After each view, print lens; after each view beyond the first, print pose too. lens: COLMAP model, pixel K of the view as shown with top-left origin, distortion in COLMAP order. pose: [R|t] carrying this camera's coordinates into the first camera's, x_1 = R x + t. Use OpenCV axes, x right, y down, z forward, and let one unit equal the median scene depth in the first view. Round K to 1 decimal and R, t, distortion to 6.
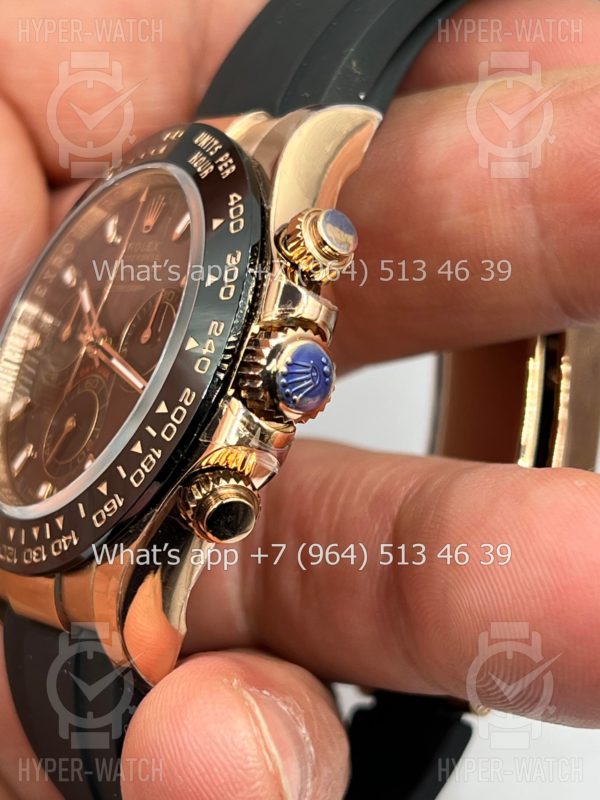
lens RADIAL K [[1920.8, 0, 298.9], [0, 1920.8, 400.7], [0, 0, 1]] dist [0.121222, 0.000000]
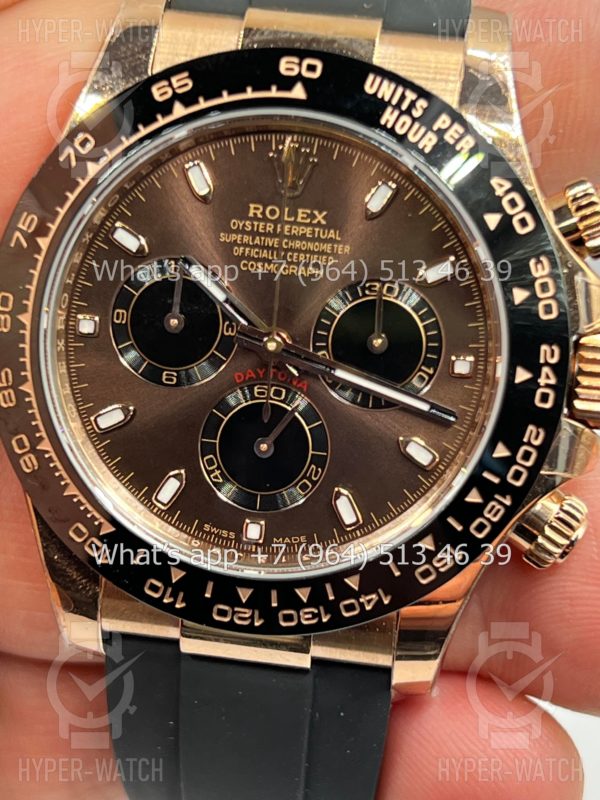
lens RADIAL K [[1920.8, 0, 297.1], [0, 1920.8, 402.1], [0, 0, 1]] dist [0.121222, 0.000000]
pose [[0.660974, -0.326817, 0.675503, -0.730454], [-0.008413, 0.896896, 0.442162, -0.411208], [-0.750361, -0.297941, 0.590076, 0.545023]]
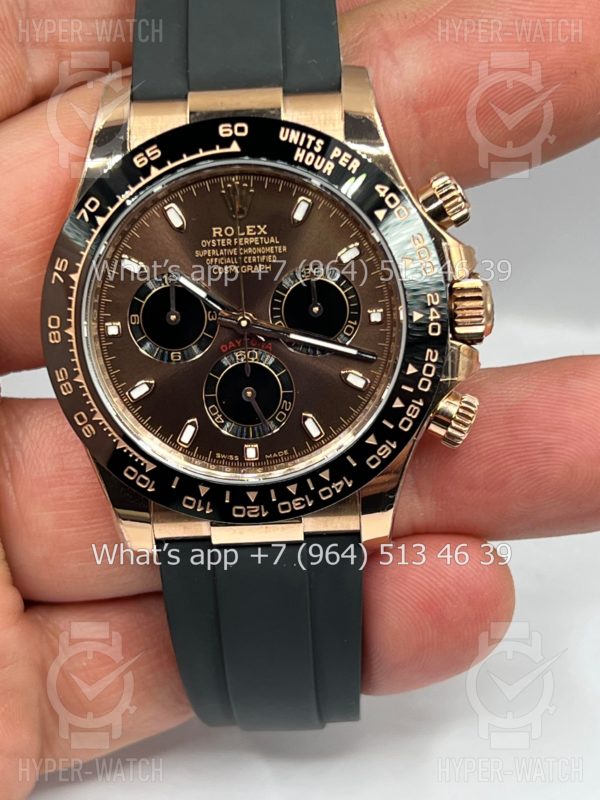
lens RADIAL K [[1920.8, 0, 306.5], [0, 1920.8, 401.7], [0, 0, 1]] dist [0.121222, 0.000000]
pose [[0.562720, -0.437390, 0.701453, -1.035213], [0.110033, 0.880632, 0.460847, -0.585670], [-0.819292, -0.182145, 0.543676, 0.340253]]
